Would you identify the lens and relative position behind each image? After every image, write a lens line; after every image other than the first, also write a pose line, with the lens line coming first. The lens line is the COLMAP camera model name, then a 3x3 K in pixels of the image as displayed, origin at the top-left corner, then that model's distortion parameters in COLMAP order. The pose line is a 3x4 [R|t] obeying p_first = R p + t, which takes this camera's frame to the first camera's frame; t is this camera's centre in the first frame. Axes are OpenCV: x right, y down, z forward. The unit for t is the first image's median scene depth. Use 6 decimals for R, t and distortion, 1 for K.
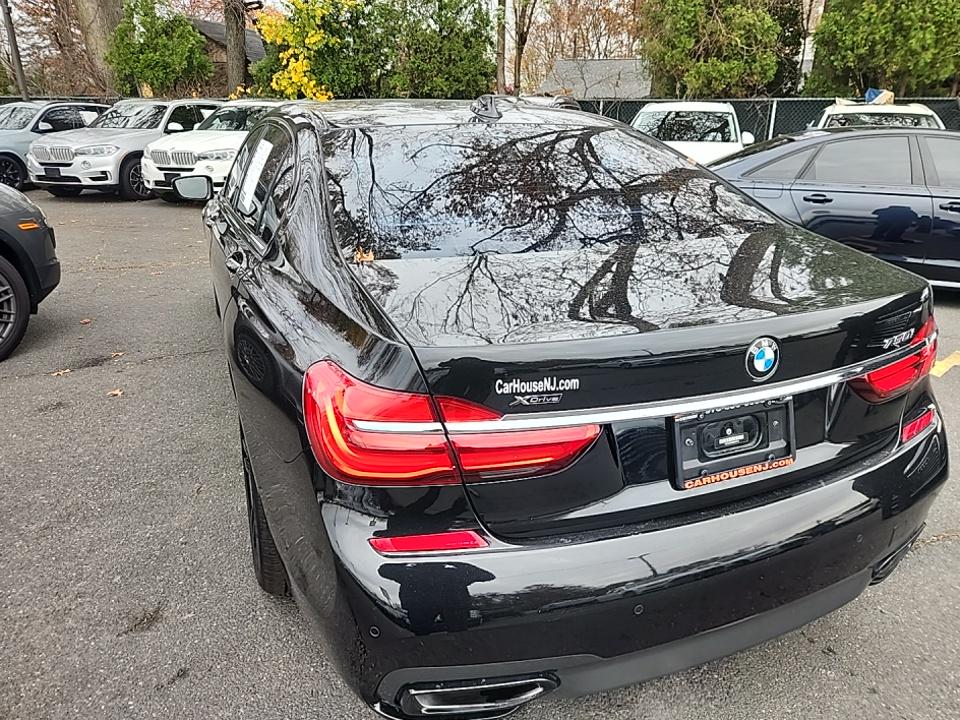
lens RADIAL K [[683.2, 0, 480.0], [0, 683.2, 360.0], [0, 0, 1]] dist [0.036420, -0.001788]
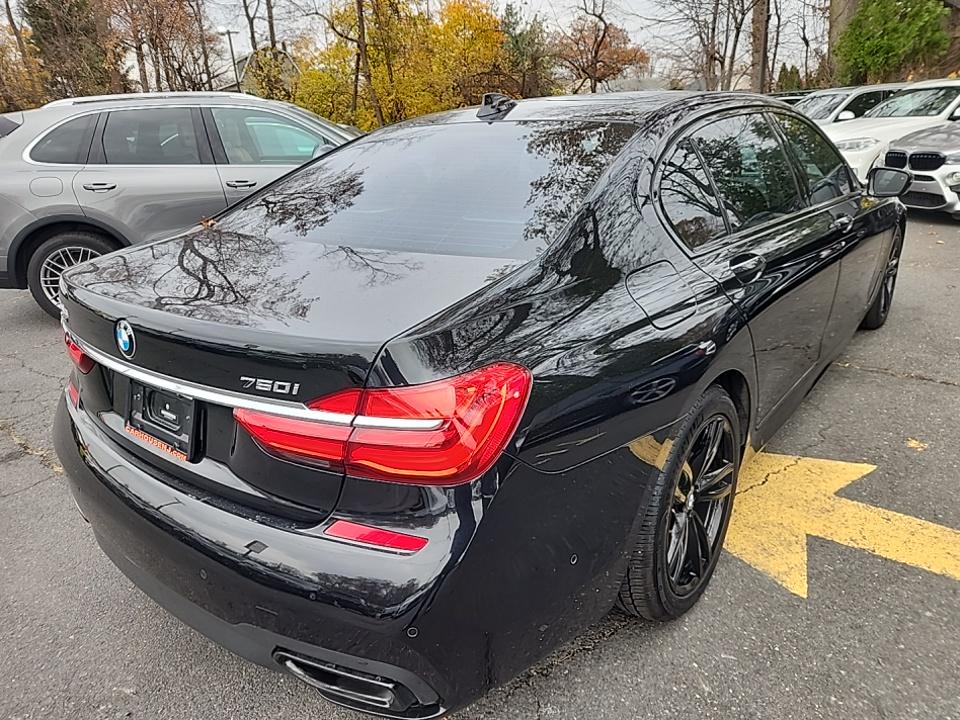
lens RADIAL K [[683.2, 0, 480.0], [0, 683.2, 360.0], [0, 0, 1]] dist [0.036420, -0.001788]
pose [[0.461204, 0.267934, -0.845874, 1.580310], [-0.255684, 0.953012, 0.162462, -0.289995], [0.849657, 0.141348, 0.508039, 0.885952]]
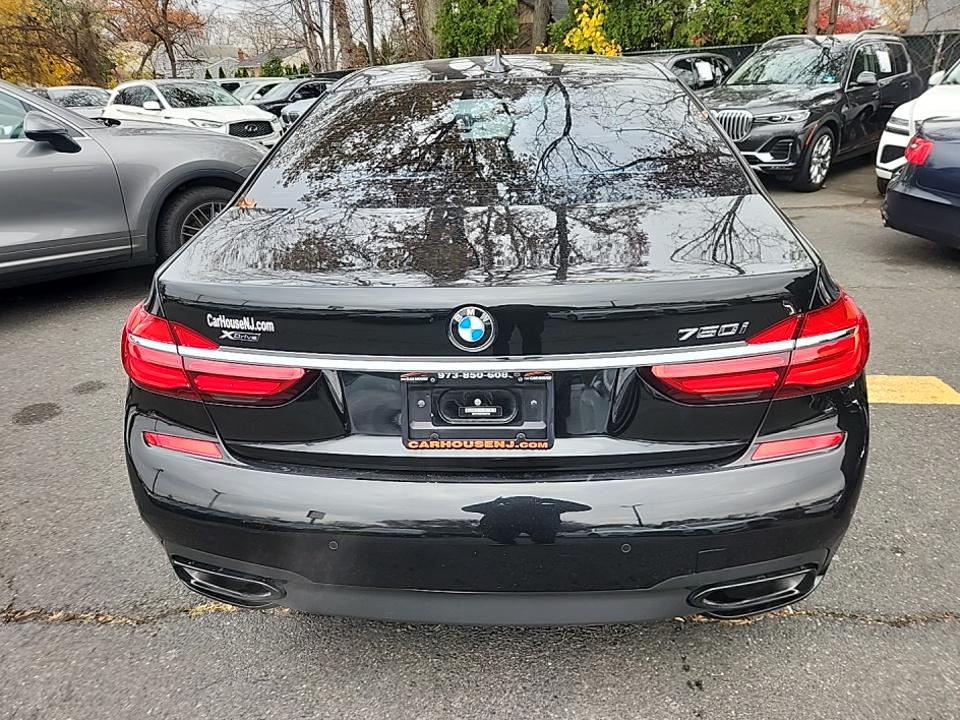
lens RADIAL K [[683.2, 0, 480.0], [0, 683.2, 360.0], [0, 0, 1]] dist [0.036420, -0.001788]
pose [[0.890778, 0.141384, -0.431886, 0.806760], [-0.116224, 0.989643, 0.084257, -0.038493], [0.439326, -0.024859, 0.897984, 0.135583]]
